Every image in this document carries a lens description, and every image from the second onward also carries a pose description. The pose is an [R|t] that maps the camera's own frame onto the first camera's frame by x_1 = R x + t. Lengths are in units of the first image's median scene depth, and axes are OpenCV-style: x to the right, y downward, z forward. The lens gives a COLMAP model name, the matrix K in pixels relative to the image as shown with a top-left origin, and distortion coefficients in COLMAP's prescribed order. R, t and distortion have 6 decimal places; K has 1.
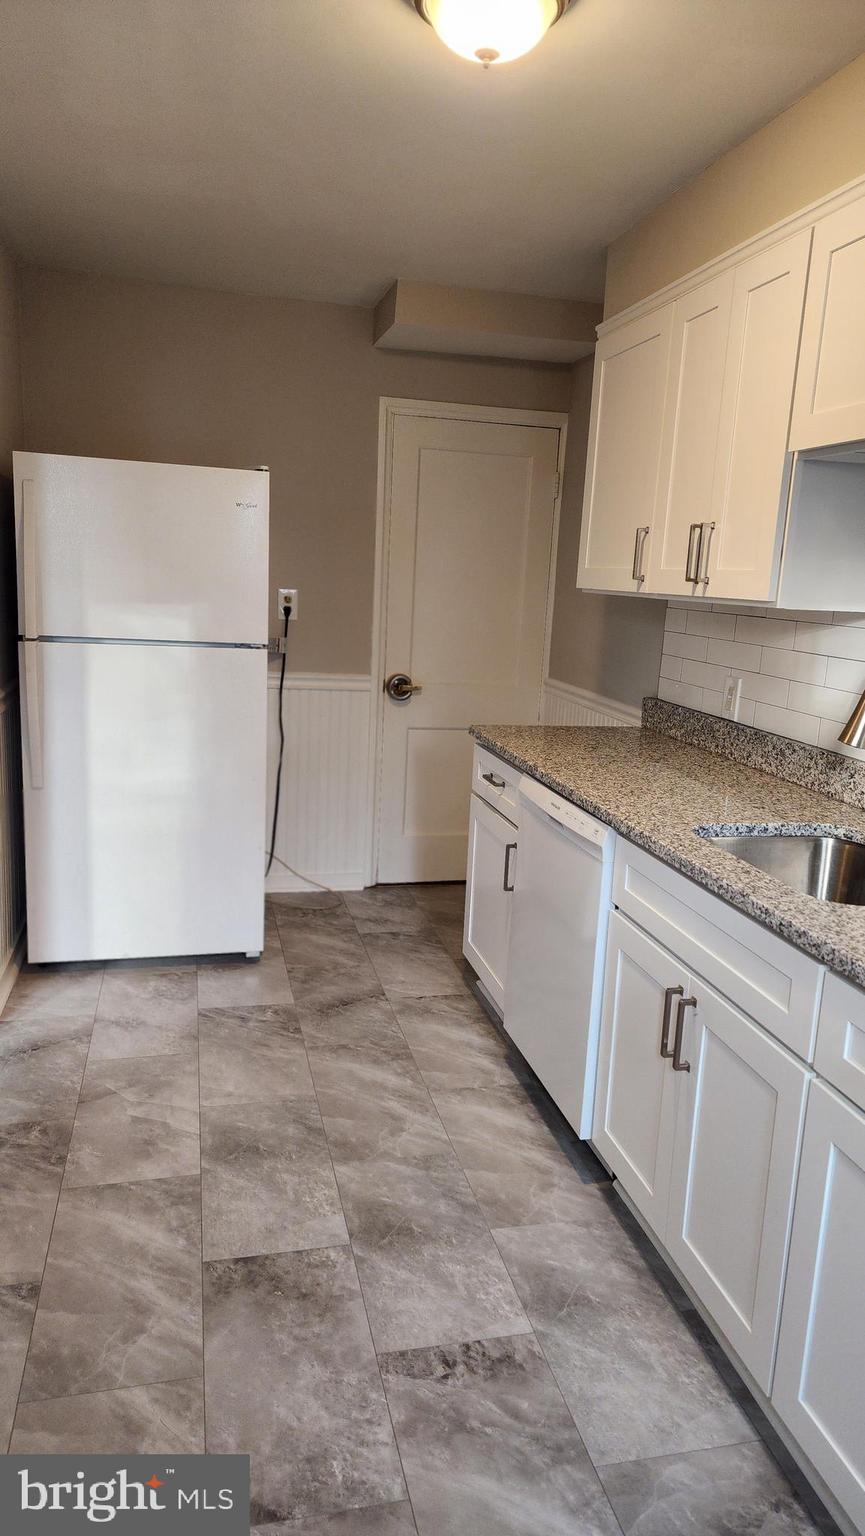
lens RADIAL K [[1021.5, 0, 432.5], [0, 1021.5, 768.0], [0, 0, 1]] dist [0.112910, -0.137822]
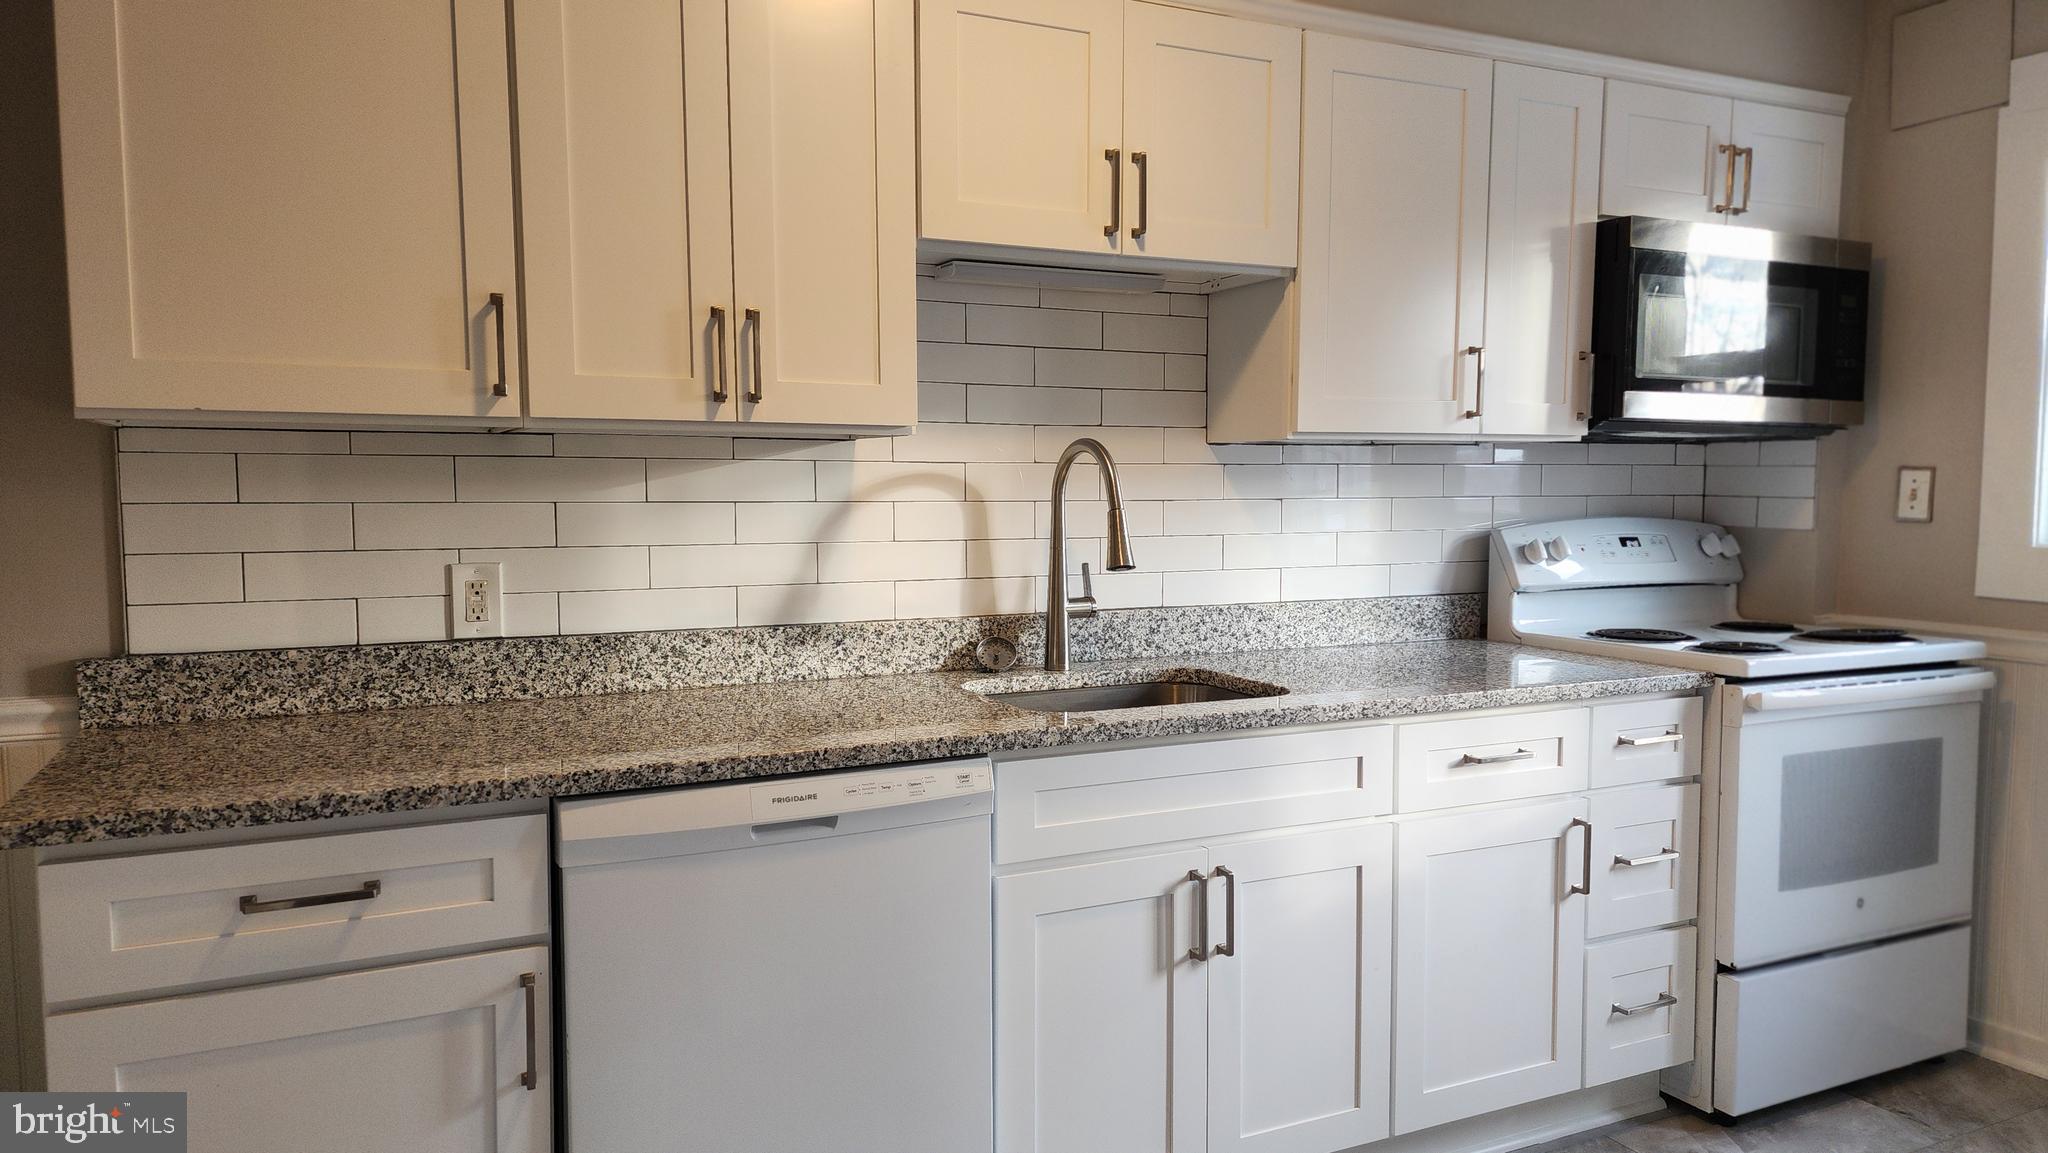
lens RADIAL K [[1362.0, 0, 1013.6], [0, 1362.0, 580.0], [0, 0, 1]] dist [0.112910, -0.137822]
pose [[-0.221900, -0.118227, 0.967875, -0.491720], [0.176443, 0.971367, 0.159105, -0.140773], [-0.958973, 0.206080, -0.194686, 0.817607]]
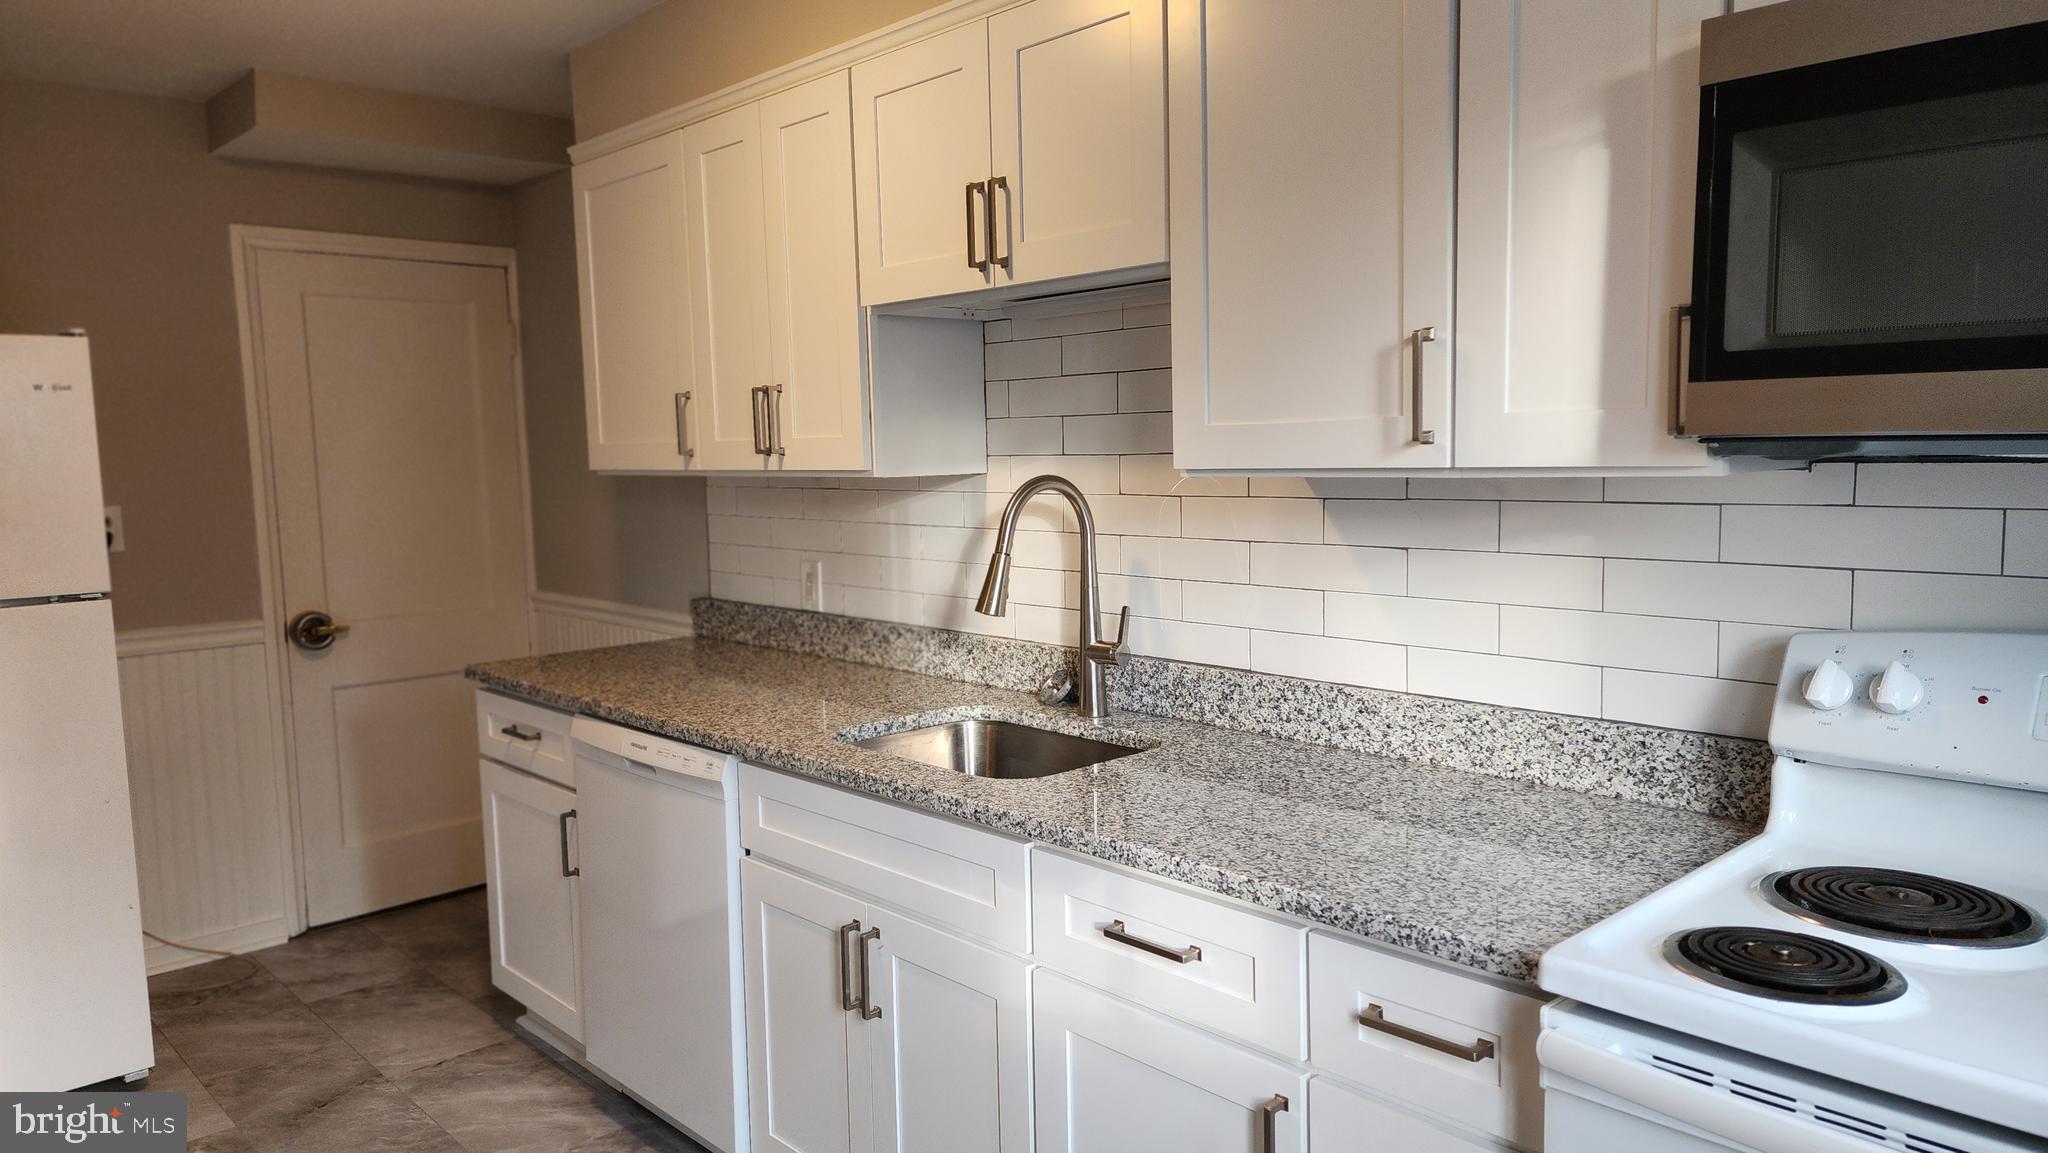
lens RADIAL K [[1362.0, 0, 1013.6], [0, 1362.0, 580.0], [0, 0, 1]] dist [0.112910, -0.137822]
pose [[0.867160, -0.119158, 0.483565, -0.101792], [0.159339, 0.986300, -0.042697, 0.002017], [-0.471853, 0.114076, 0.874266, -0.054785]]
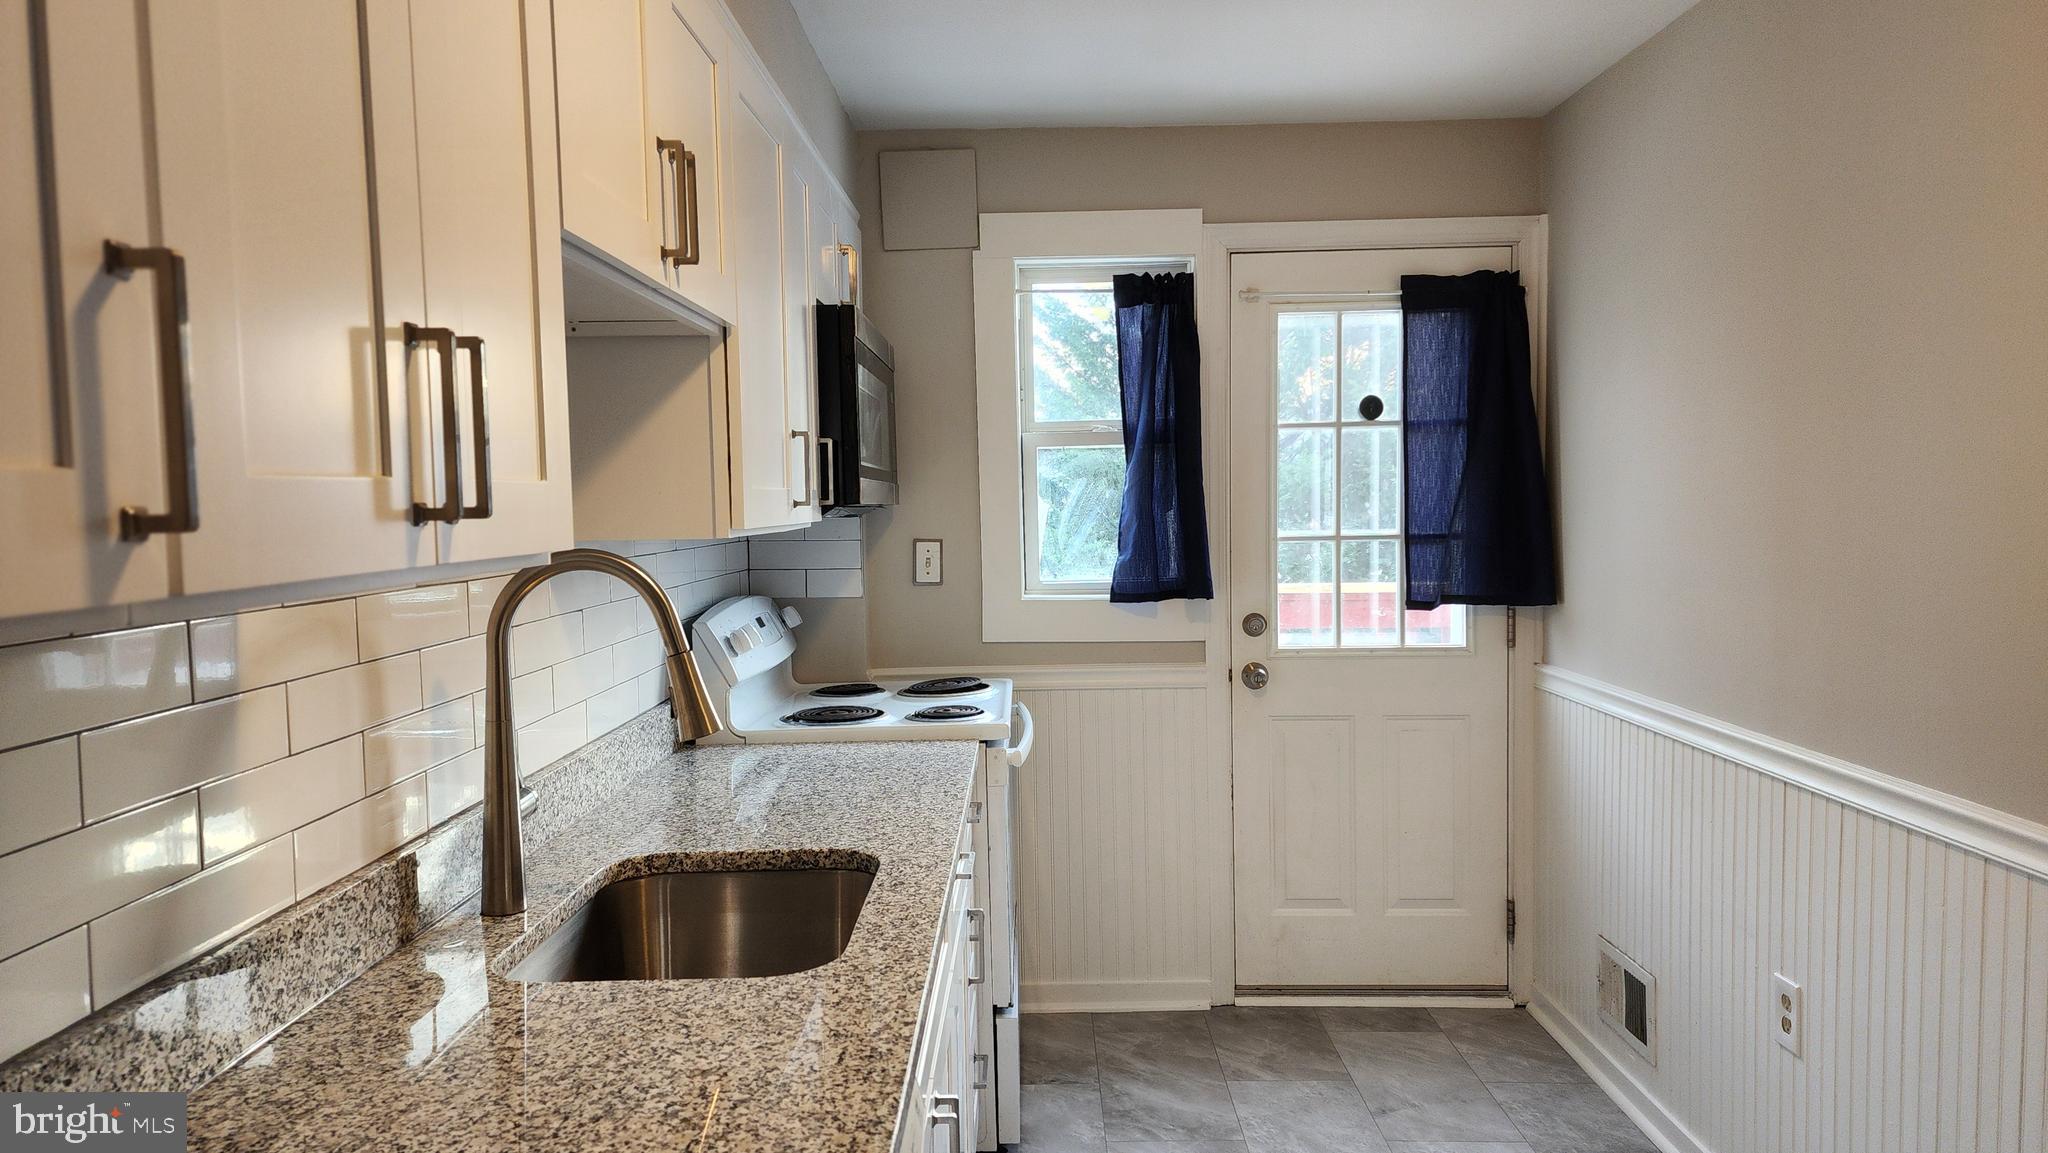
lens RADIAL K [[1362.0, 0, 1013.6], [0, 1362.0, 580.0], [0, 0, 1]] dist [0.112910, -0.137822]
pose [[-0.970322, -0.048560, 0.236889, -0.000857], [0.014382, 0.966306, 0.256993, -0.211430], [-0.241387, 0.252773, -0.936930, 1.070156]]
